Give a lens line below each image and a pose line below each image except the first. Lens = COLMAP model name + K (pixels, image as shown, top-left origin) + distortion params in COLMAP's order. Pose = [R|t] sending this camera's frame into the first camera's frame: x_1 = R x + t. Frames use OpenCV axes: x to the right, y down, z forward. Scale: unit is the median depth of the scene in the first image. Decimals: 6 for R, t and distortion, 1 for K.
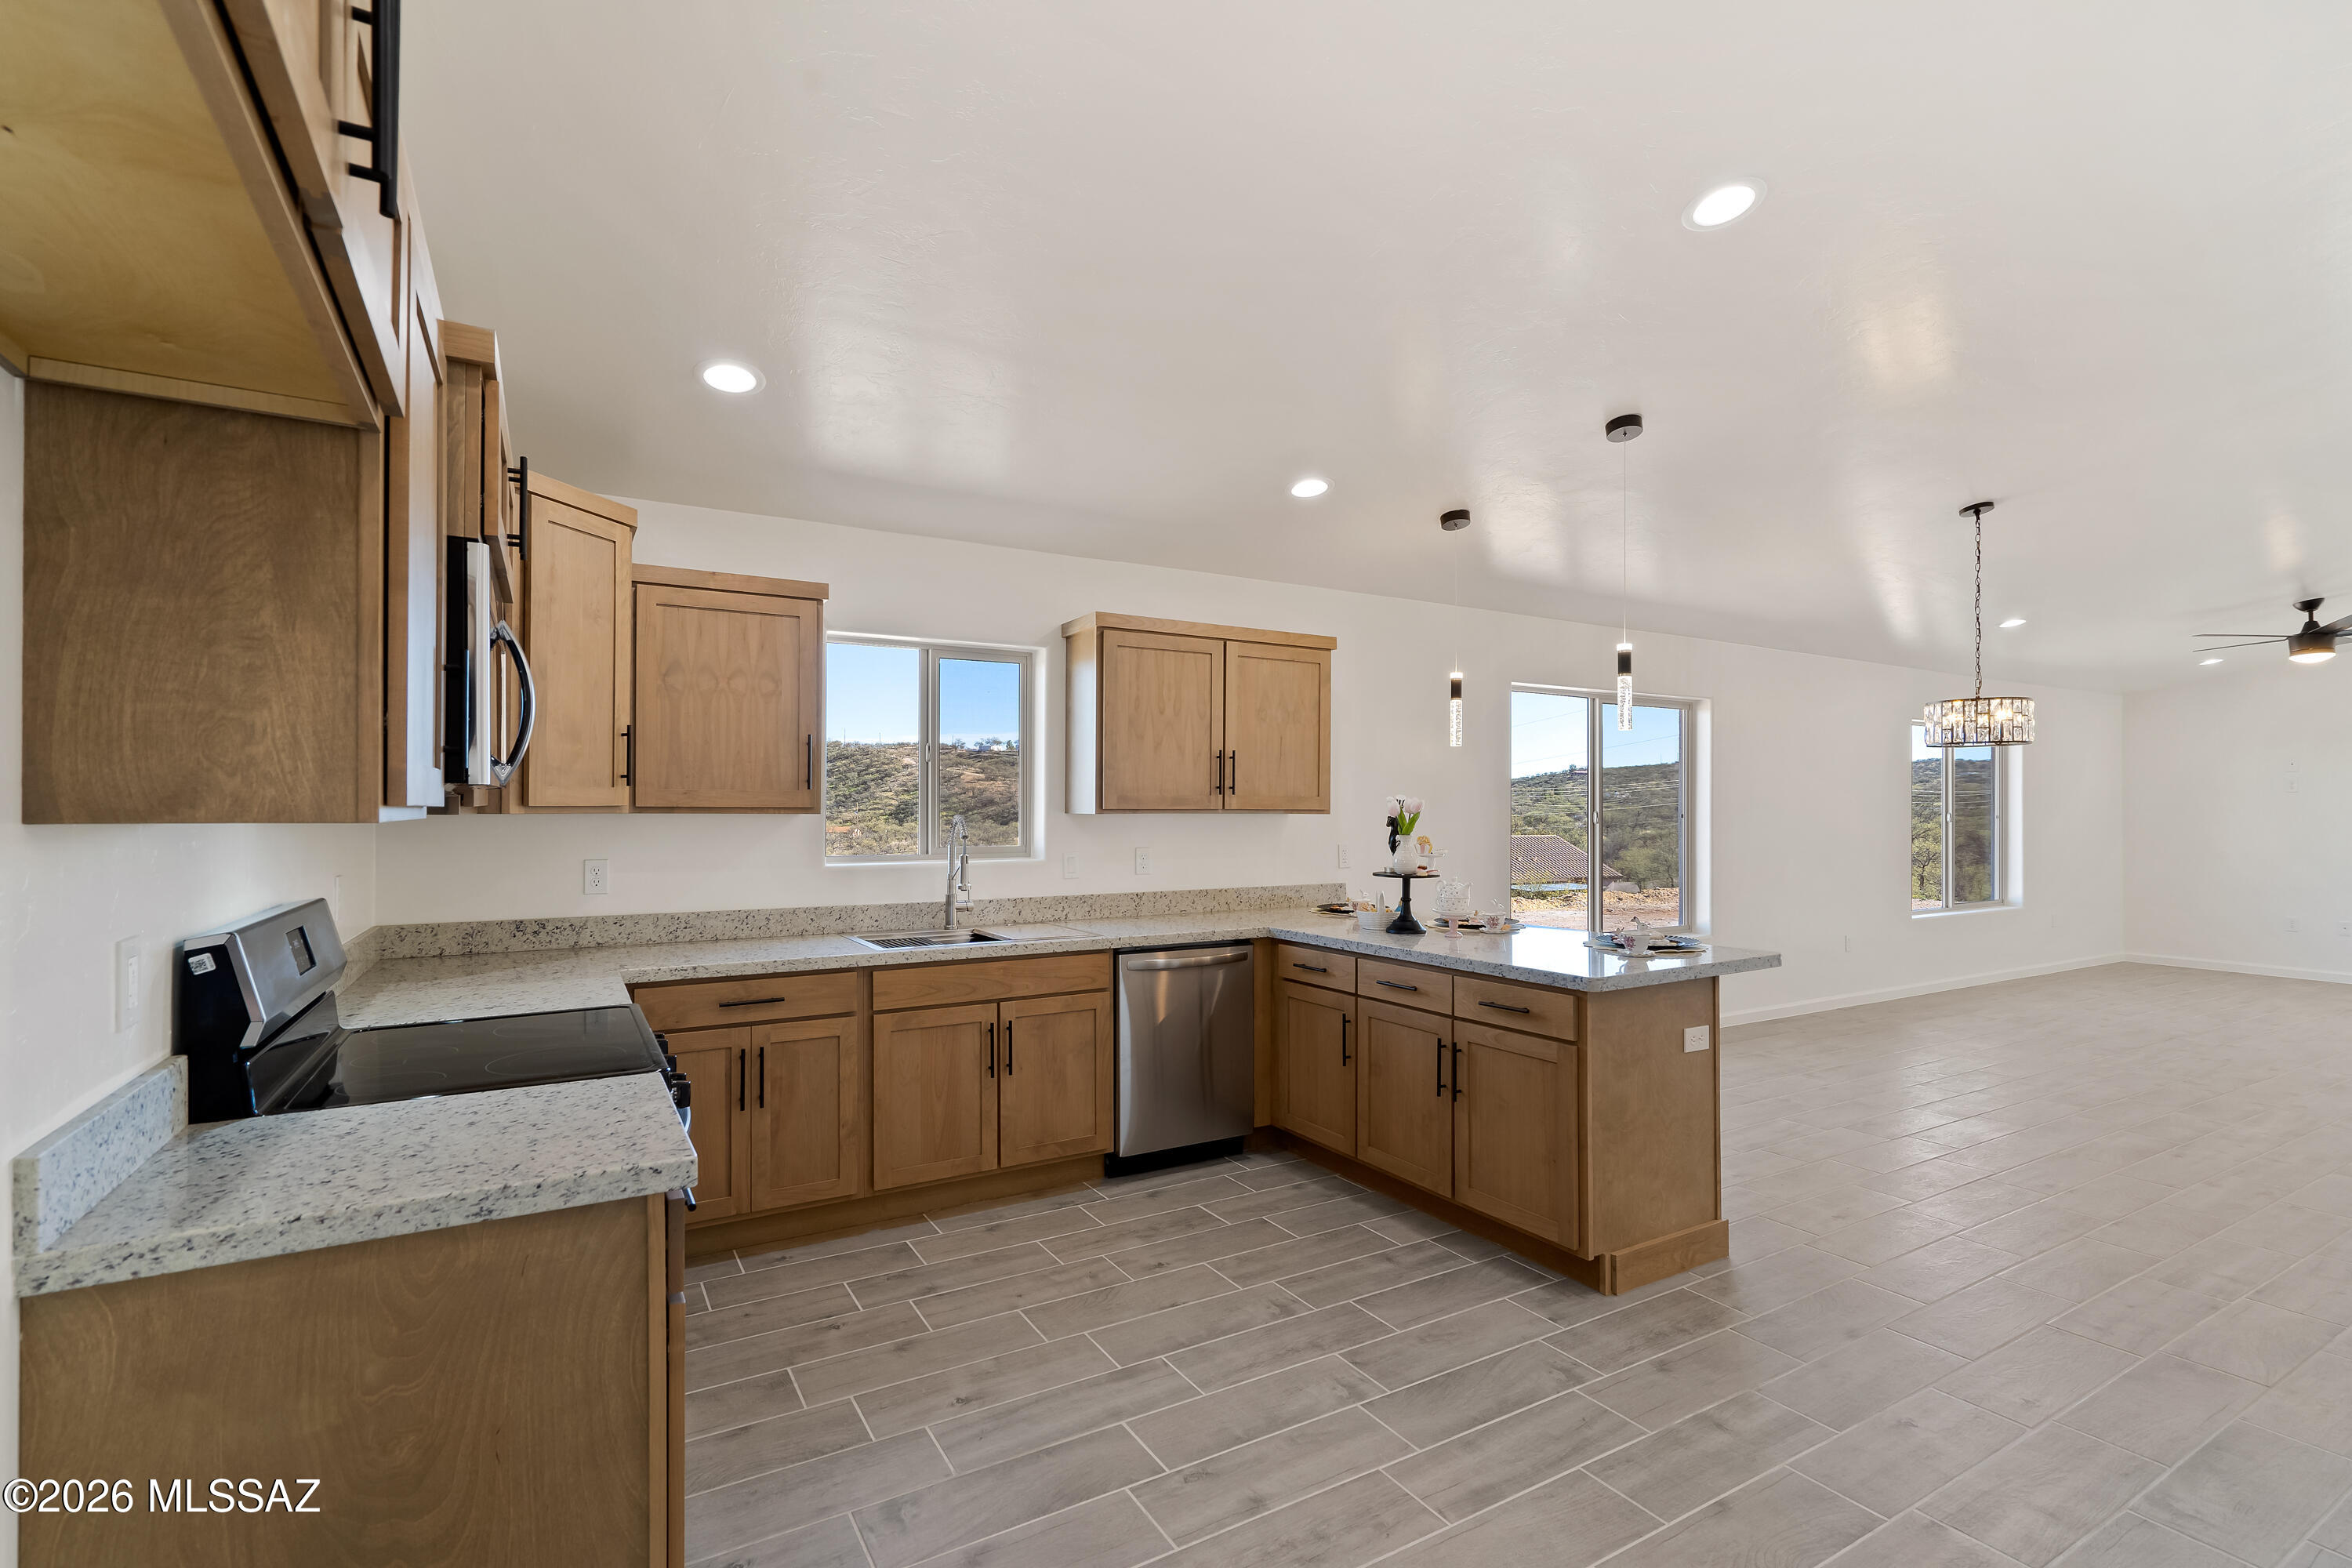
lens RADIAL K [[1072.7, 0, 1174.9], [0, 1072.7, 803.8], [0, 0, 1]] dist [-0.005096, 0.003326]
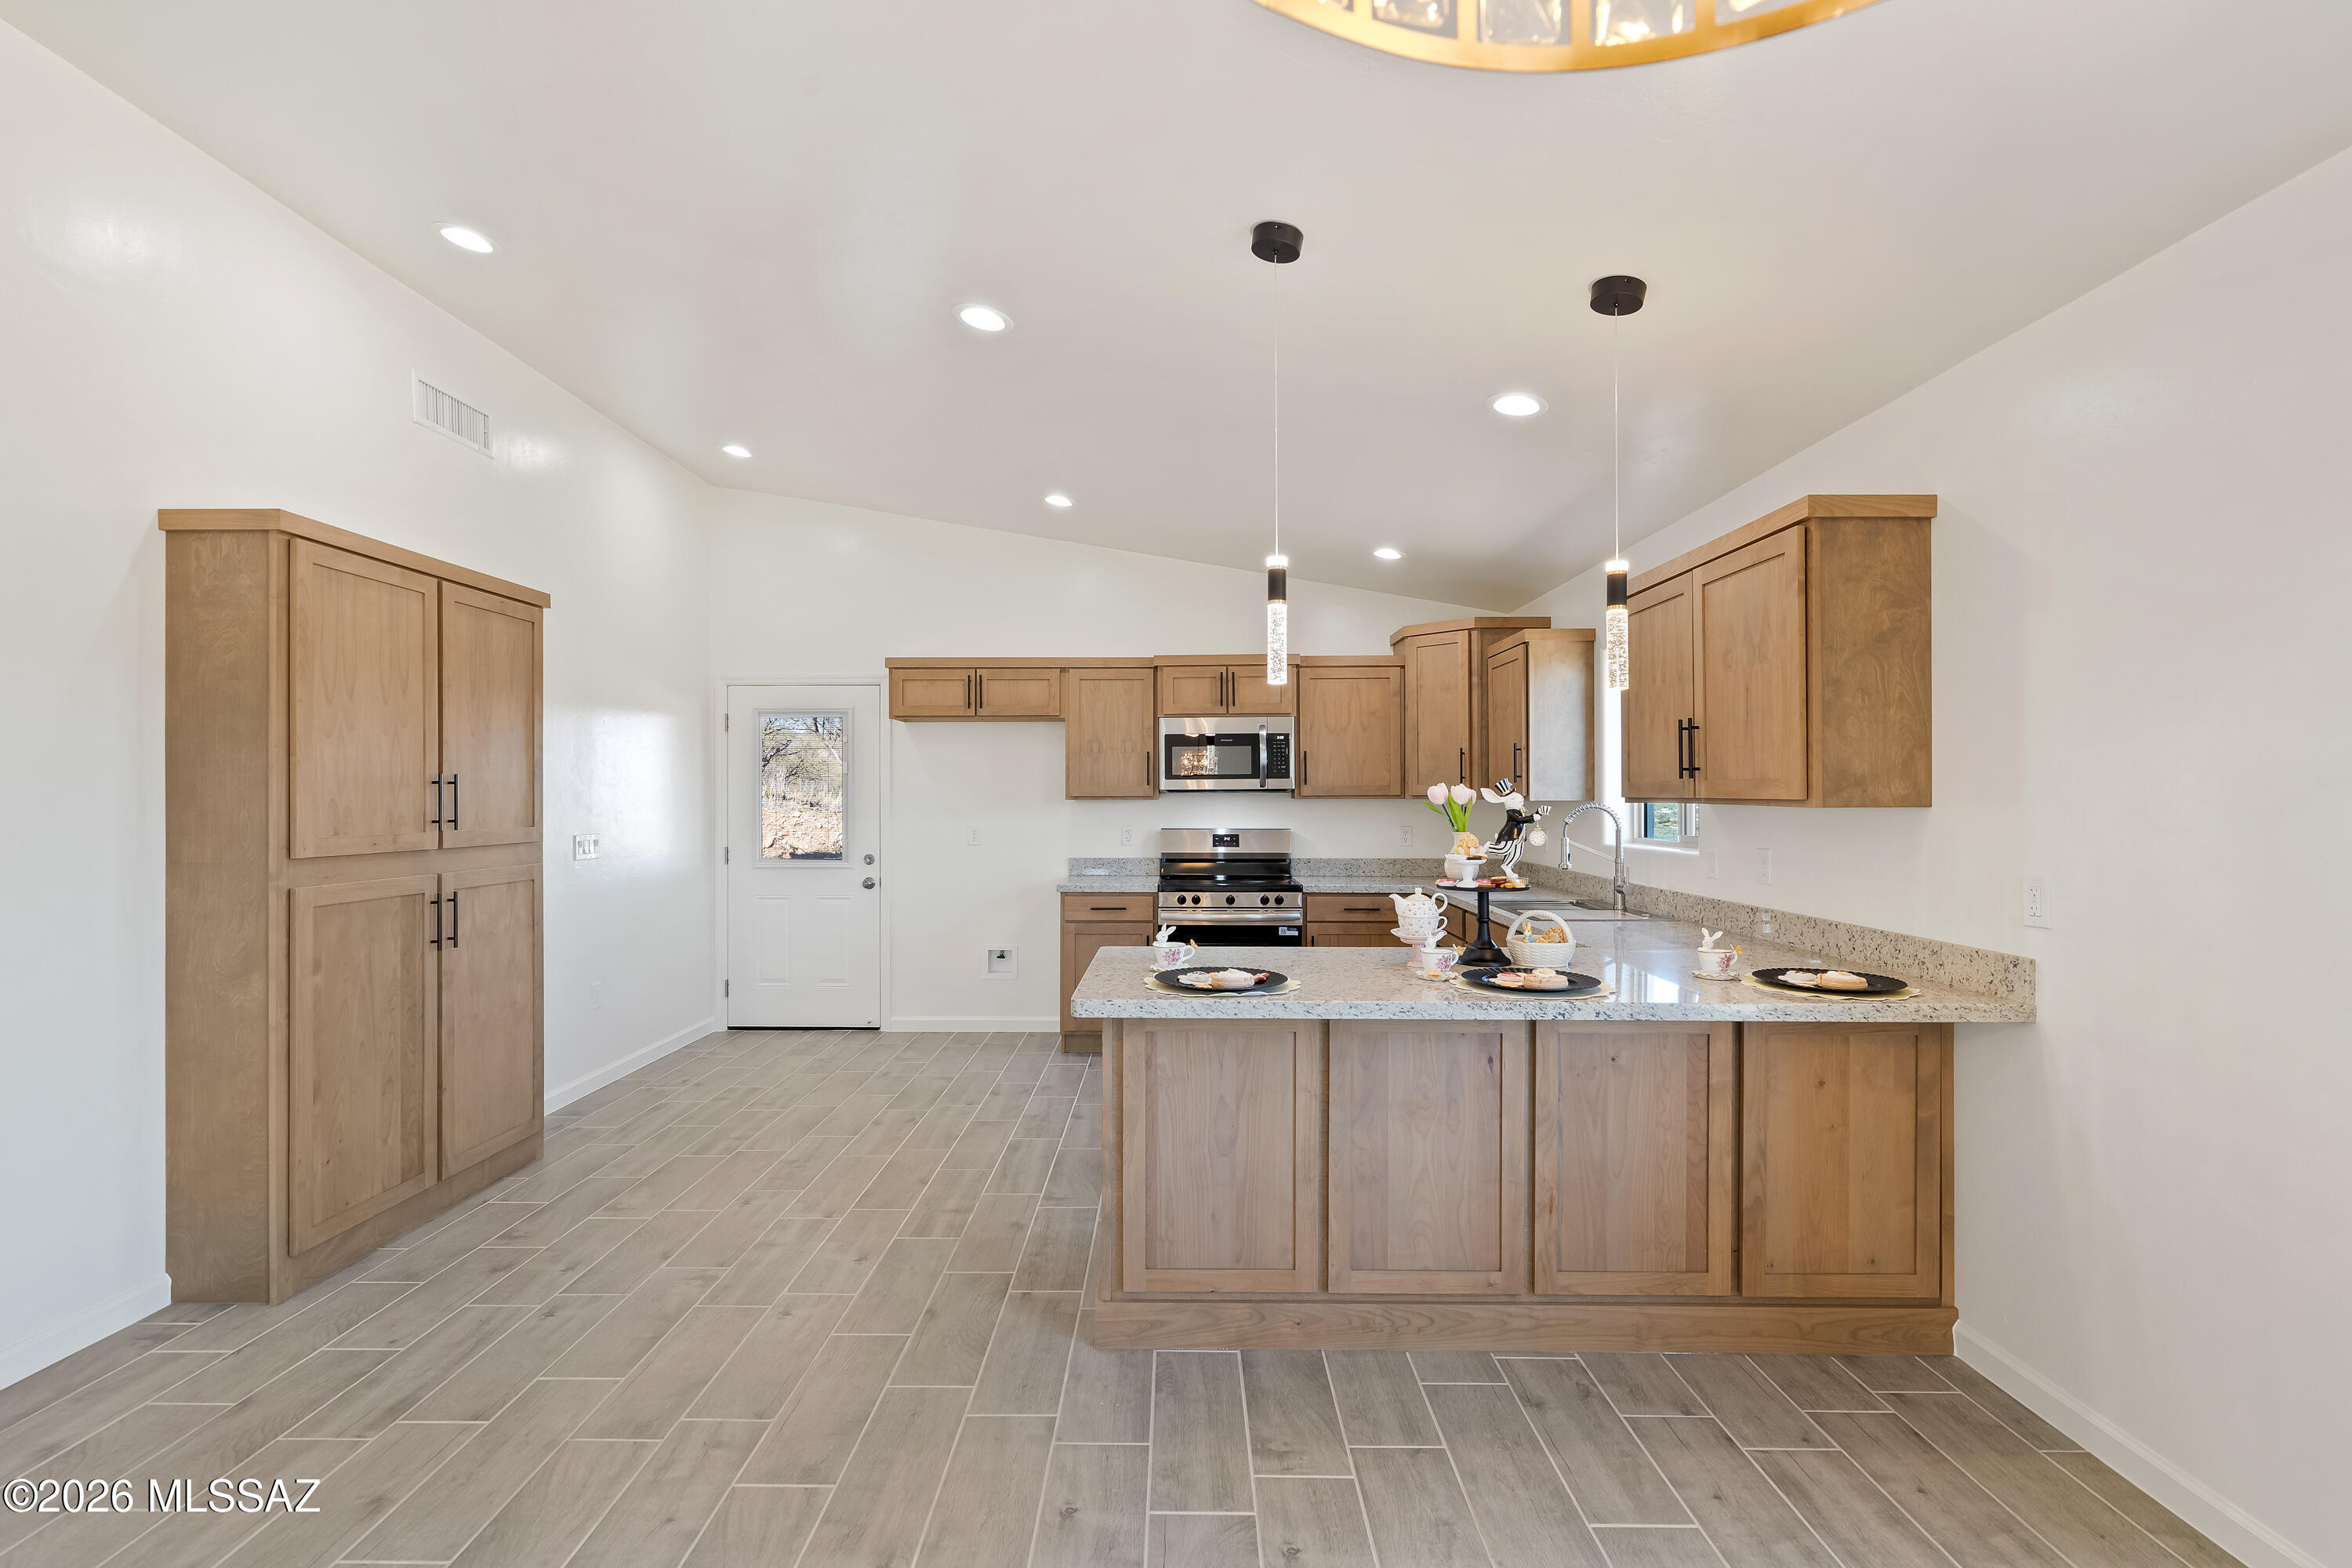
lens RADIAL K [[1072.7, 0, 1168.5], [0, 1072.7, 787.5], [0, 0, 1]] dist [-0.005096, 0.003326]
pose [[-0.517590, -0.006651, -0.855603, 1.164282], [0.004114, 0.999939, -0.010262, 0.005452], [0.855619, -0.008832, -0.517531, 1.445210]]
